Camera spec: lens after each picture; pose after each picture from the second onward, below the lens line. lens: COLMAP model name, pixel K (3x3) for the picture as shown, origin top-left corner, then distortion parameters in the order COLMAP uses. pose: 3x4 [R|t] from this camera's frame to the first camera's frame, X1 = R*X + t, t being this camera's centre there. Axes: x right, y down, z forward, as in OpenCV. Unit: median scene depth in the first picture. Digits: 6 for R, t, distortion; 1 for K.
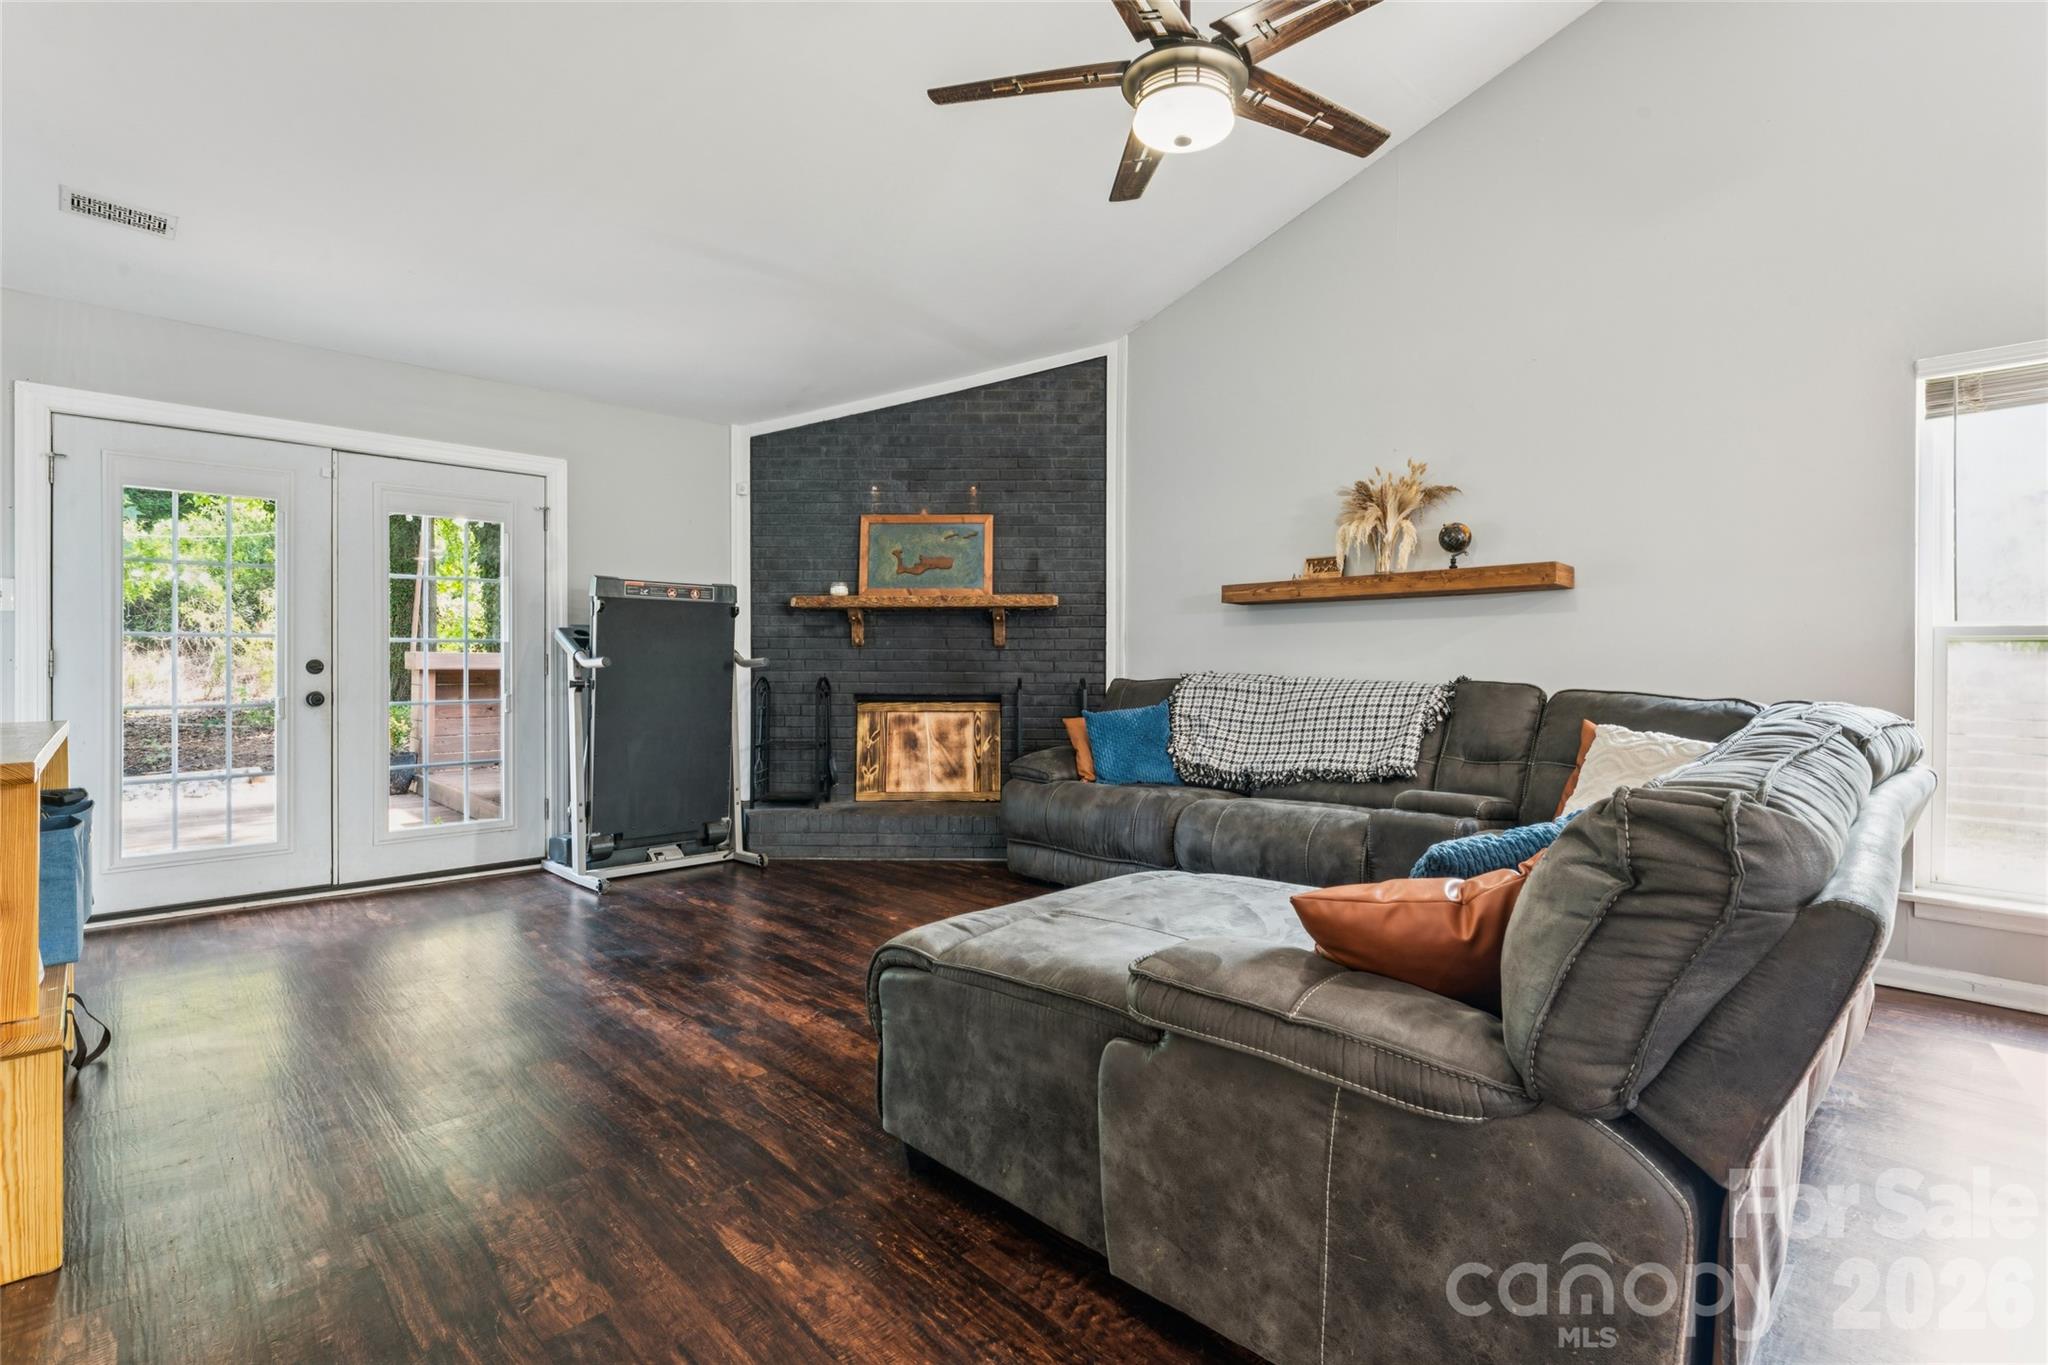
lens RADIAL K [[955.3, 0, 1036.0], [0, 955.3, 660.6], [0, 0, 1]] dist [0.003405, -0.000774]
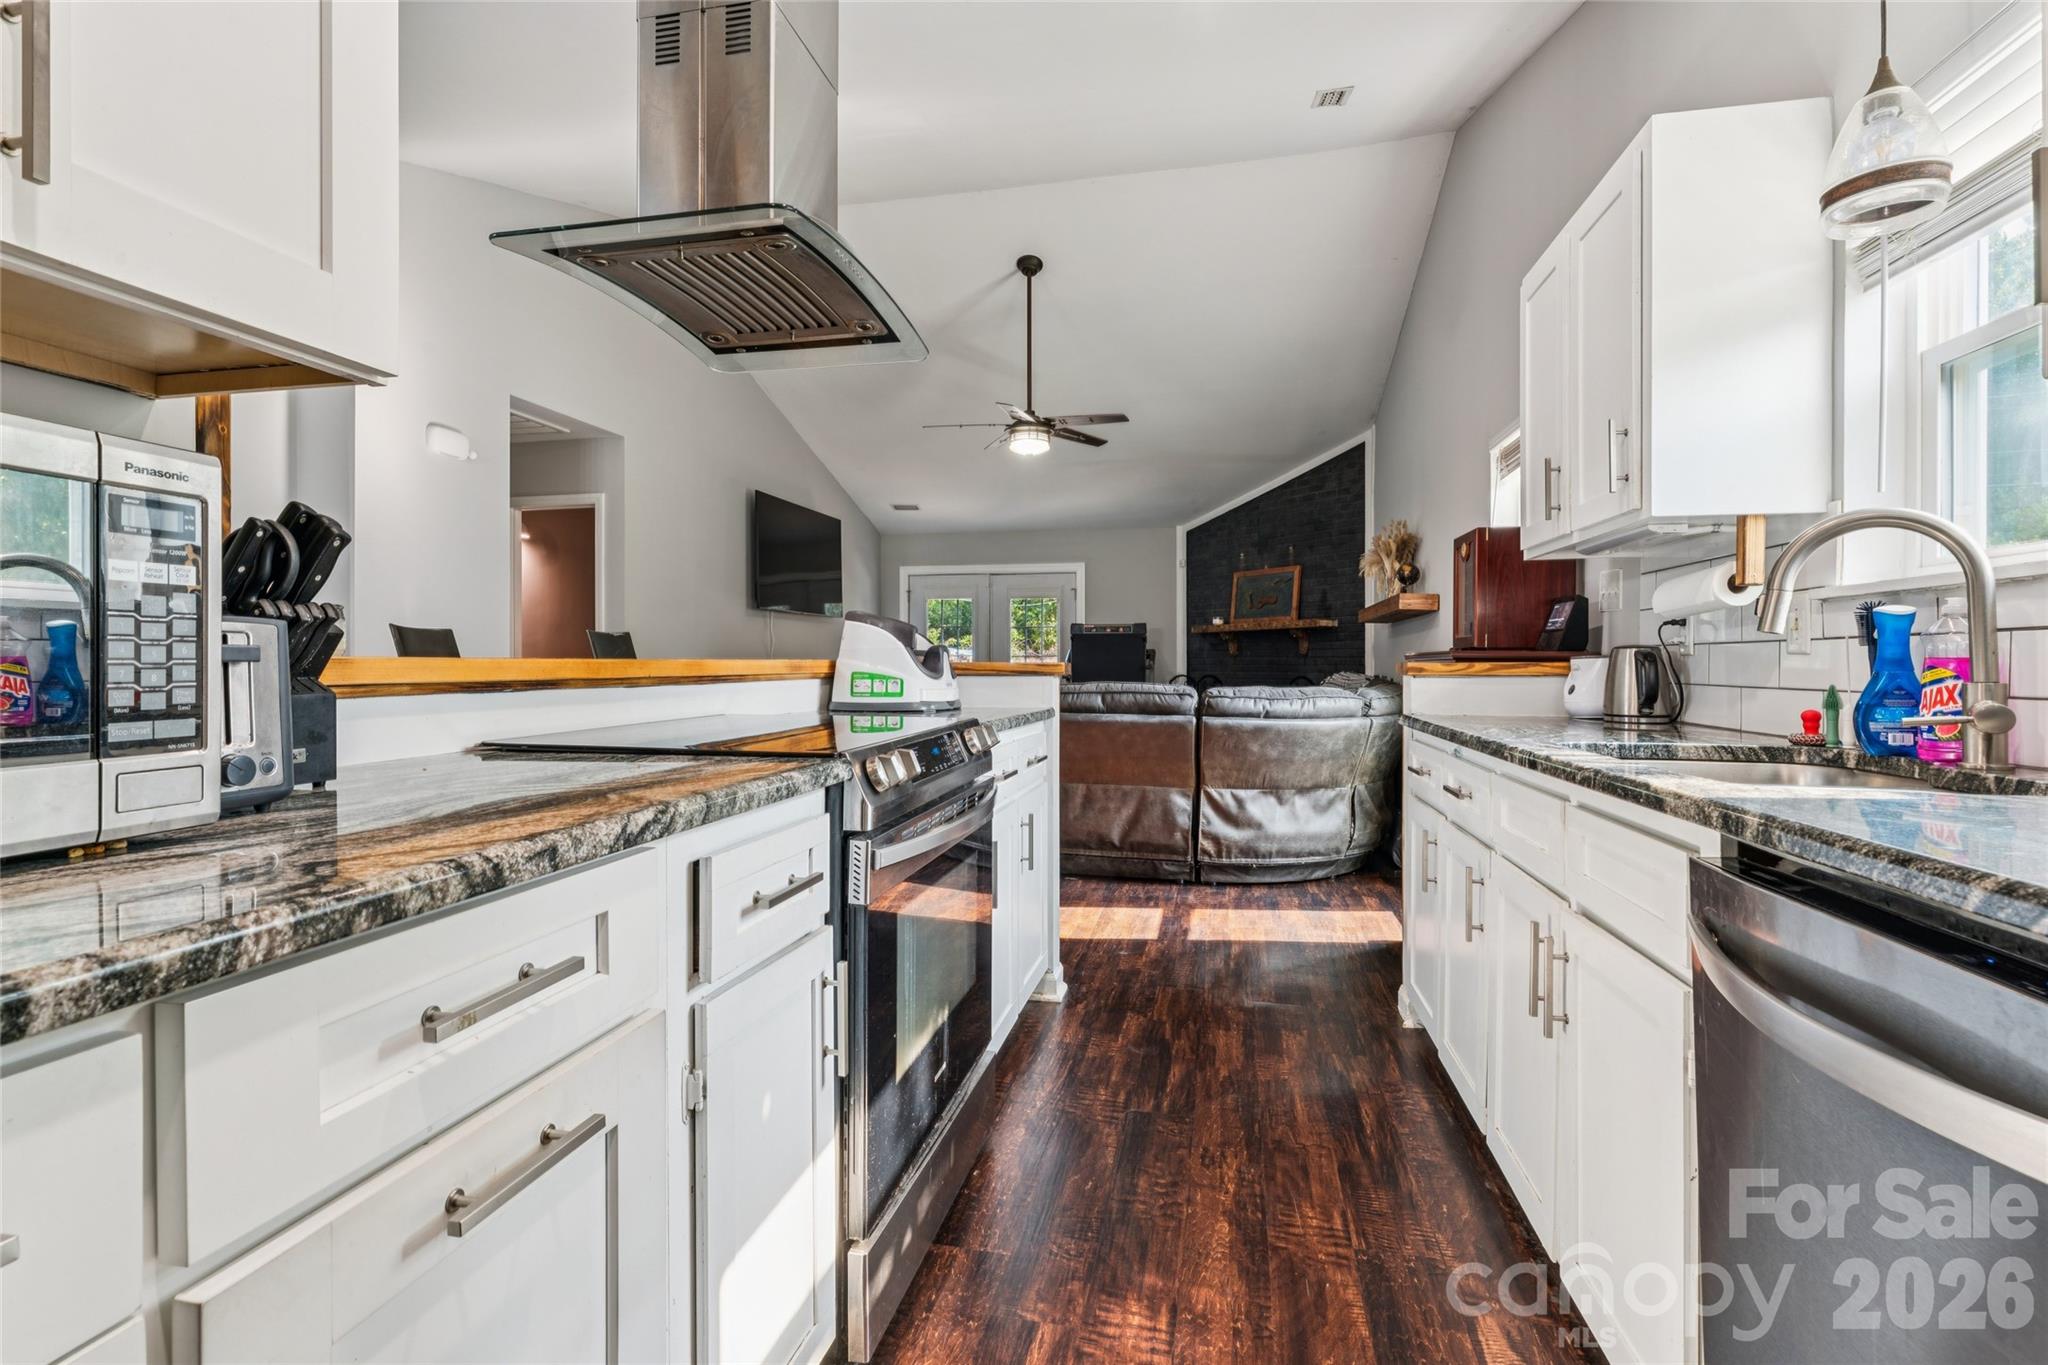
lens RADIAL K [[955.3, 0, 1017.2], [0, 955.3, 674.7], [0, 0, 1]] dist [0.003405, -0.000774]
pose [[0.551333, 0.006073, -0.834263, 0.935813], [-0.000665, 0.999976, 0.006839, 0.005236], [0.834285, -0.003216, 0.551324, -0.168405]]
